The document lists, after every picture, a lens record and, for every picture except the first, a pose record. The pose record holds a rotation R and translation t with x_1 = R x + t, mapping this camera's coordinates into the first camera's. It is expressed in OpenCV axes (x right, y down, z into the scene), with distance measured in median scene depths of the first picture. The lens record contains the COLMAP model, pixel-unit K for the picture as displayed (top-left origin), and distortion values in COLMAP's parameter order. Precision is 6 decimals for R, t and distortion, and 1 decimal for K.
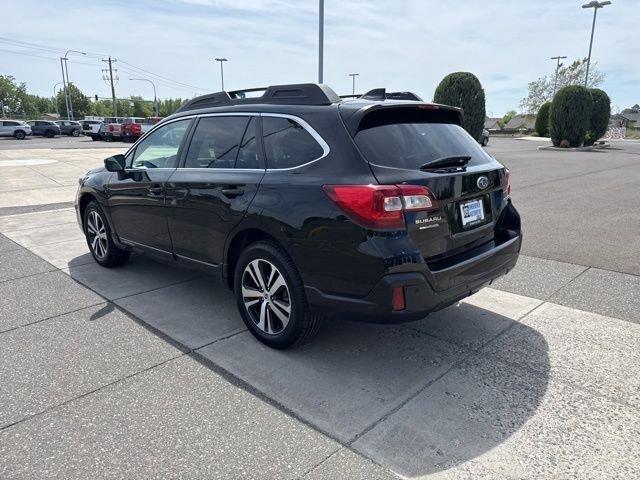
lens RADIAL K [[450.2, 0, 326.5], [0, 450.2, 239.4], [0, 0, 1]] dist [0.039586, -0.055326]
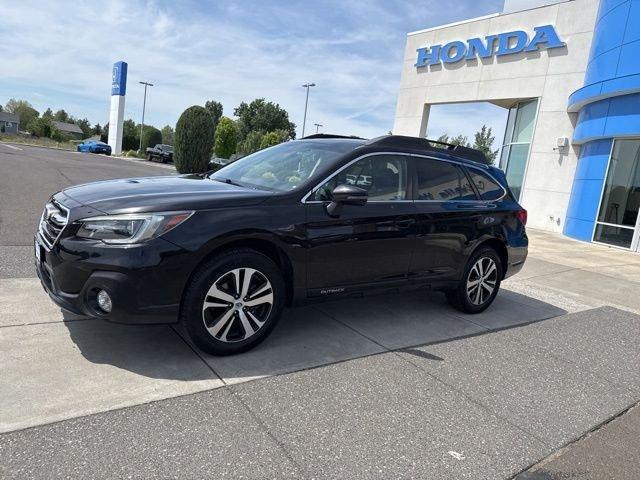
lens RADIAL K [[450.2, 0, 325.9], [0, 450.2, 237.4], [0, 0, 1]] dist [0.039586, -0.055326]
pose [[0.150497, -0.117618, 0.981589, -1.648289], [0.106959, 0.989006, 0.102108, -0.231276], [-0.982807, 0.089622, 0.161423, 1.186086]]
